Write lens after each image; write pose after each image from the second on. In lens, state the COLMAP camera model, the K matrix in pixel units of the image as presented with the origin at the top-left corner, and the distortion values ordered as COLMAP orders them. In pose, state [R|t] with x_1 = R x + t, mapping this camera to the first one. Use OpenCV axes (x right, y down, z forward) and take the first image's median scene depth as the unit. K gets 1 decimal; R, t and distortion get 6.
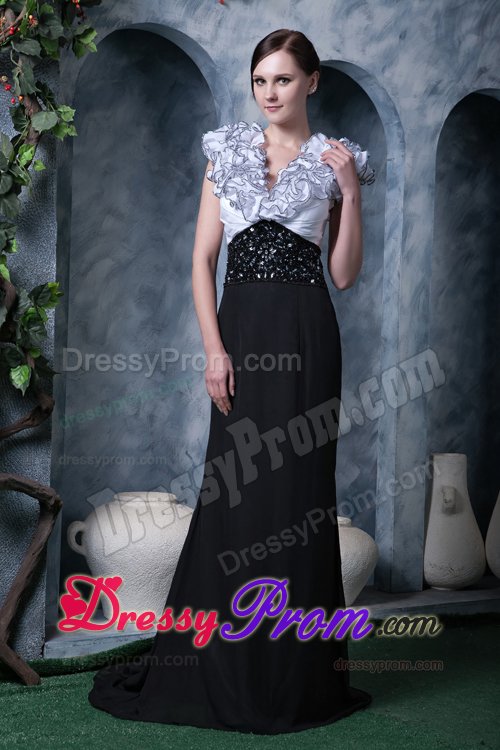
lens RADIAL K [[1397.2, 0, 242.5], [0, 1397.2, 378.8], [0, 0, 1]] dist [0.170289, 0.000000]
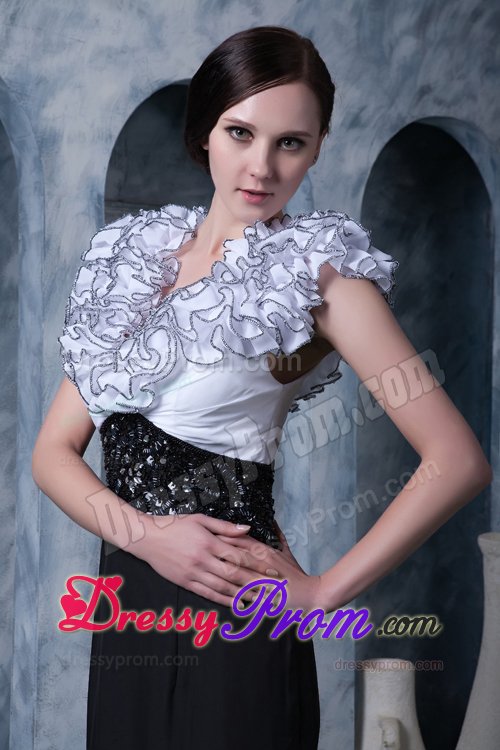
lens RADIAL K [[1505.6, 0, 245.4], [0, 1505.6, 375.4], [0, 0, 1]] dist [0.241979, 0.000000]
pose [[0.996767, -0.015870, 0.078767, 0.026994], [0.016411, 0.999846, -0.006217, -0.084345], [-0.078656, 0.007490, 0.996874, 0.304735]]
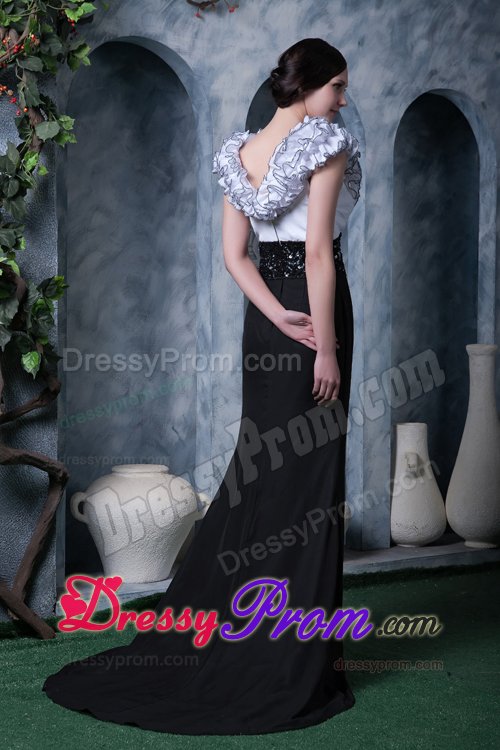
lens RADIAL K [[1345.2, 0, 245.4], [0, 1345.2, 377.4], [0, 0, 1]] dist [0.144883, 0.000000]
pose [[0.999063, -0.024316, 0.035797, -0.020467], [0.023842, 0.999623, 0.013612, 0.000258], [-0.036115, -0.012746, 0.999266, -0.051756]]
